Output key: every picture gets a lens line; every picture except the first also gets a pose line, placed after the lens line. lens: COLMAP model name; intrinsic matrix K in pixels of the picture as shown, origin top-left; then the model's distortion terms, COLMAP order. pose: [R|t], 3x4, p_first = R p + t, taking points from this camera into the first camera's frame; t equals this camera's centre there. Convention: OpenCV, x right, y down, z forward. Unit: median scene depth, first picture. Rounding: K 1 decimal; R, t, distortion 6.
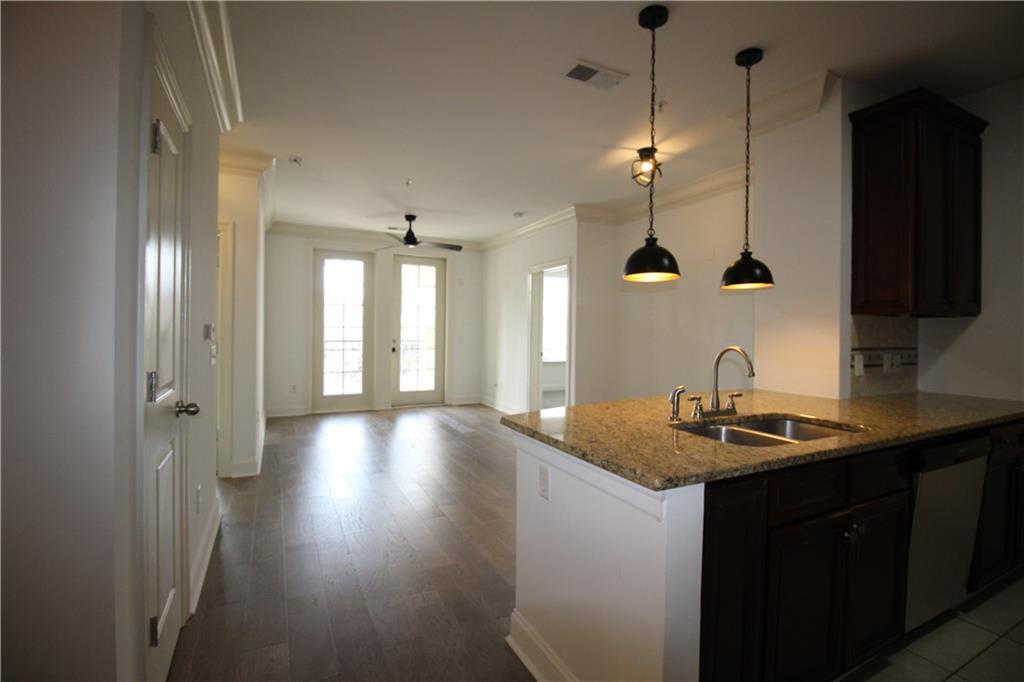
lens RADIAL K [[472.9, 0, 507.2], [0, 472.9, 330.8], [0, 0, 1]] dist [-0.015642, -0.001673]
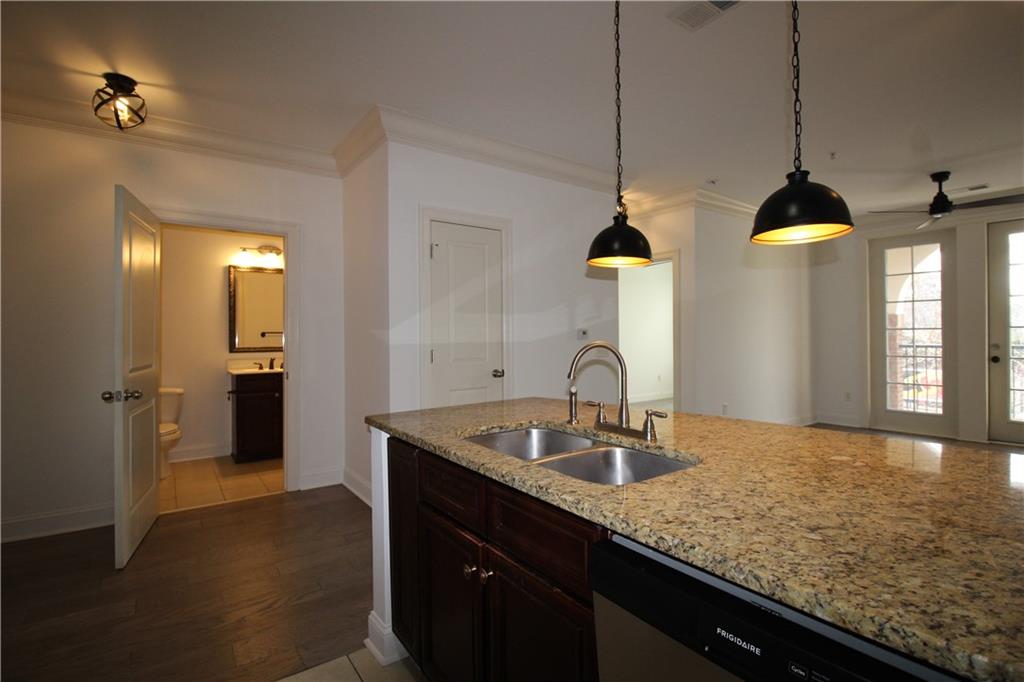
lens RADIAL K [[472.9, 0, 526.8], [0, 472.9, 330.1], [0, 0, 1]] dist [-0.015642, -0.001673]
pose [[0.154411, -0.028111, -0.987607, 0.336943], [0.007342, 0.999600, -0.027305, 0.010950], [0.987979, -0.003035, 0.154556, 0.215019]]
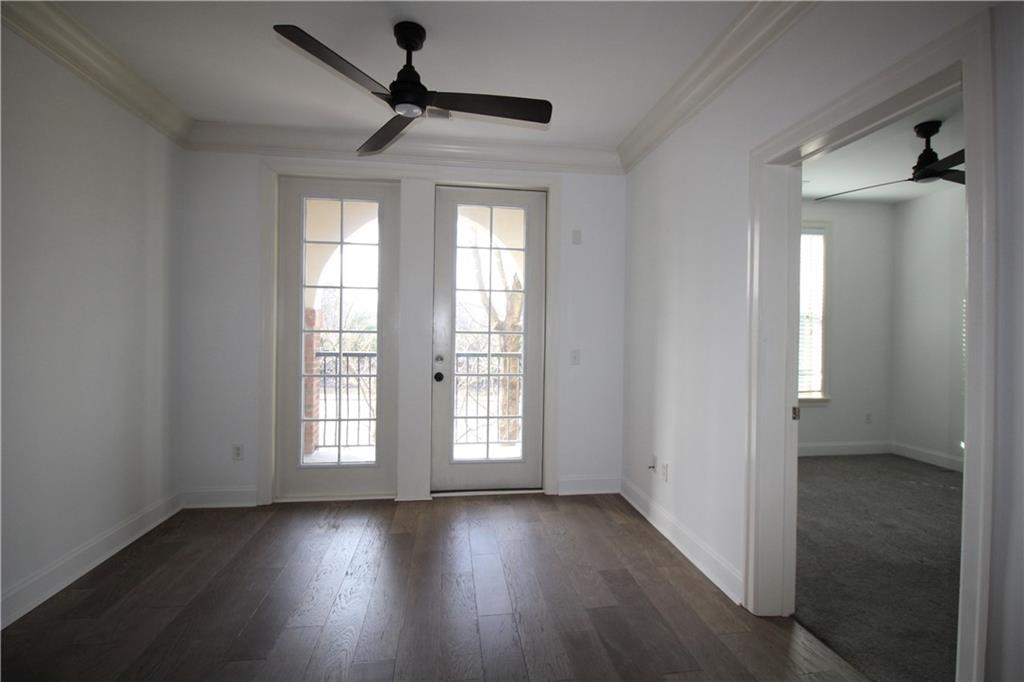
lens RADIAL K [[472.9, 0, 517.9], [0, 472.9, 337.5], [0, 0, 1]] dist [-0.015642, -0.001673]
pose [[0.949156, -0.003753, -0.314784, -0.005266], [0.003083, 0.999992, -0.002626, 0.000478], [0.314791, 0.001522, 0.949160, 0.565283]]
